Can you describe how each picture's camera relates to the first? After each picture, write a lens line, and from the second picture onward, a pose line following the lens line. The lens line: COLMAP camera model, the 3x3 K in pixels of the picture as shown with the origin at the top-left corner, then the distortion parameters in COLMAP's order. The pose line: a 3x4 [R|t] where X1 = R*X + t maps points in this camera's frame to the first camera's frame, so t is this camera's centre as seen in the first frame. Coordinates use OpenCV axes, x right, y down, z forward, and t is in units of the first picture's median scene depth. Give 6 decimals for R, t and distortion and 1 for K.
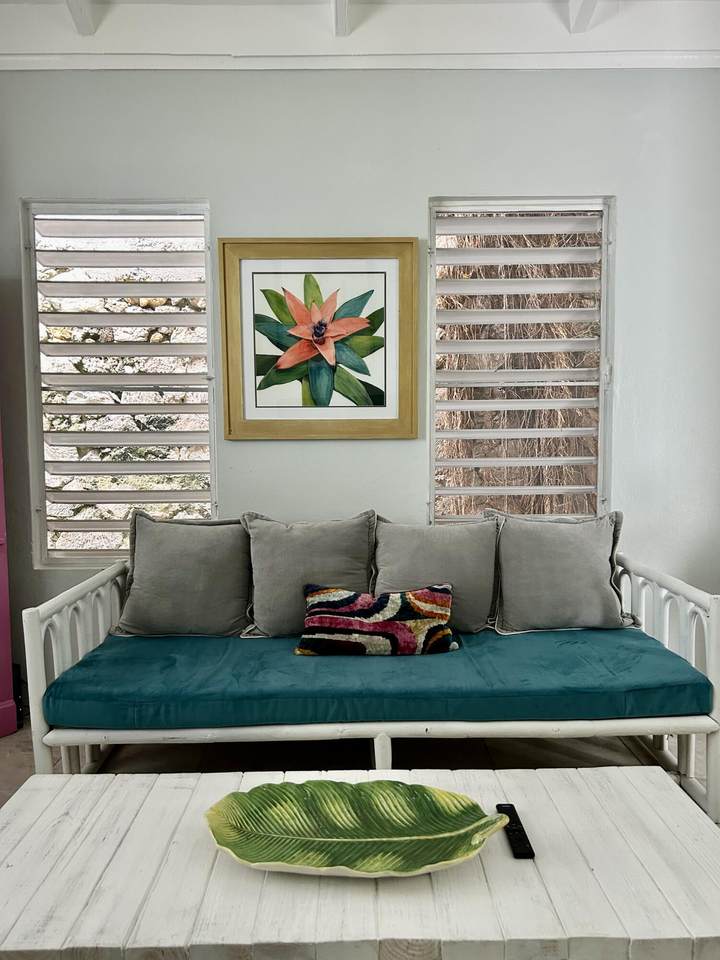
lens RADIAL K [[743.7, 0, 359.3], [0, 743.7, 474.1], [0, 0, 1]] dist [0.049084, -0.053830]
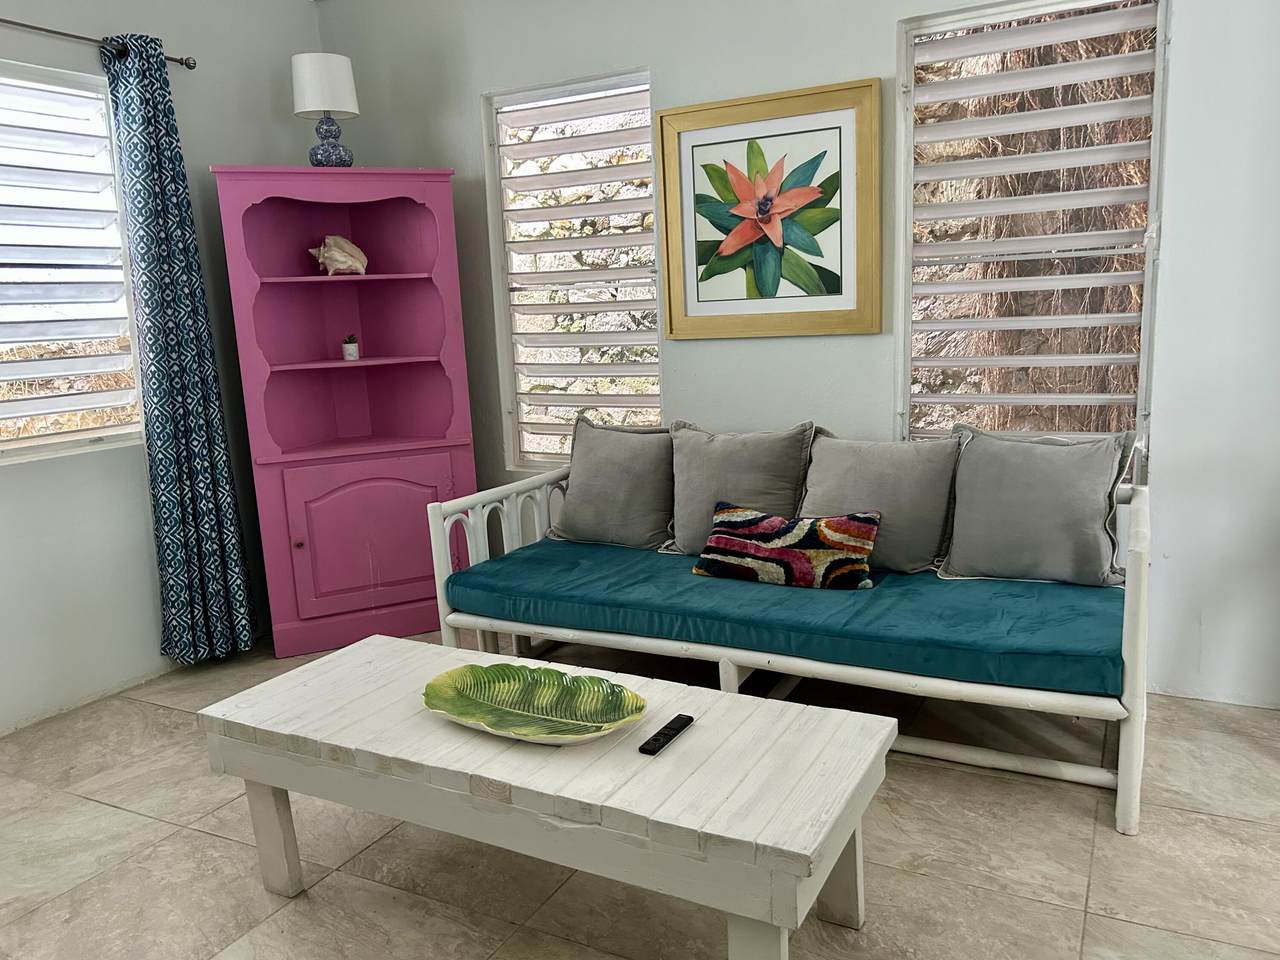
lens RADIAL K [[991.5, 0, 643.0], [0, 991.5, 490.1], [0, 0, 1]] dist [0.049084, -0.053830]
pose [[0.871933, 0.061181, -0.485787, 0.414800], [0.000260, 0.992104, 0.125415, -0.016390], [0.489624, -0.109480, 0.865033, -0.085467]]
